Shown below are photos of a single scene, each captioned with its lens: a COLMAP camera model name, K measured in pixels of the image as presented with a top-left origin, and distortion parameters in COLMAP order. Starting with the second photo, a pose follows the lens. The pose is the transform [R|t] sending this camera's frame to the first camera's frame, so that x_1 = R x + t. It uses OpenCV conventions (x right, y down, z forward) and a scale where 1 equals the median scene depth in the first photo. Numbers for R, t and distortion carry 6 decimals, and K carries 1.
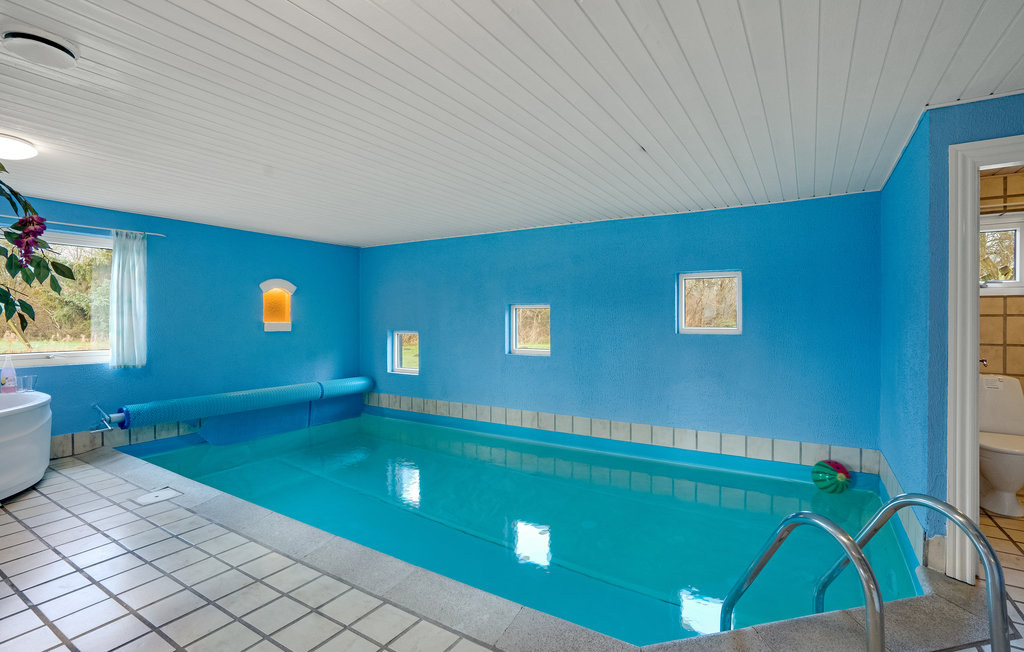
lens RADIAL K [[479.9, 0, 519.0], [0, 479.9, 322.4], [0, 0, 1]] dist [-0.061847, 0.022985]
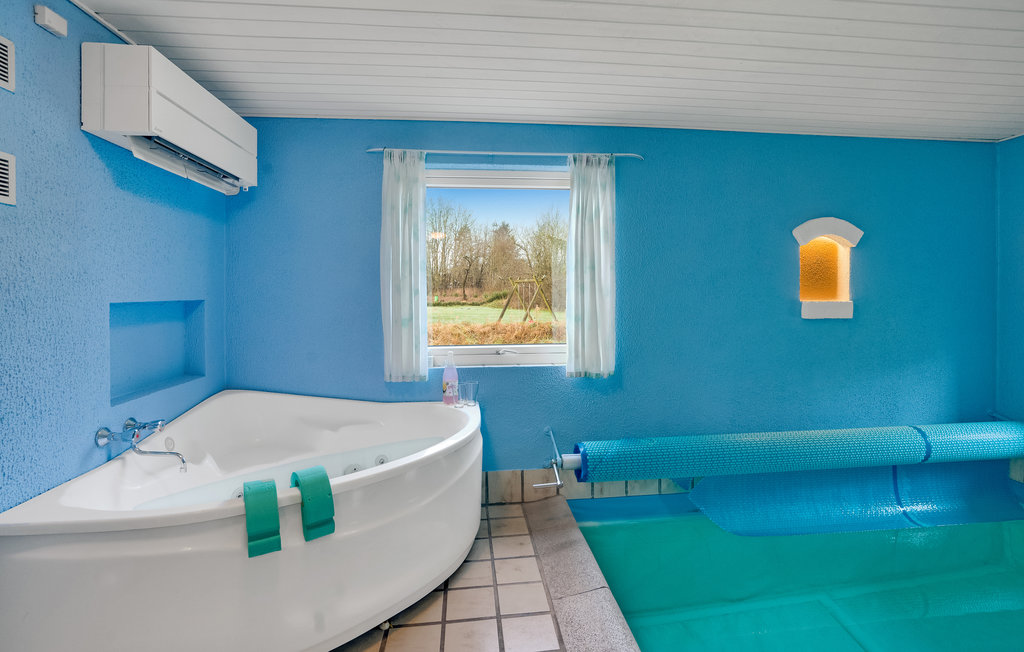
lens RADIAL K [[479.9, 0, 519.0], [0, 479.9, 322.4], [0, 0, 1]] dist [-0.061847, 0.022985]
pose [[0.611727, 0.018243, -0.790858, -0.396449], [0.006256, 0.999591, 0.027896, 0.008145], [0.791044, -0.022013, 0.611363, 0.534846]]
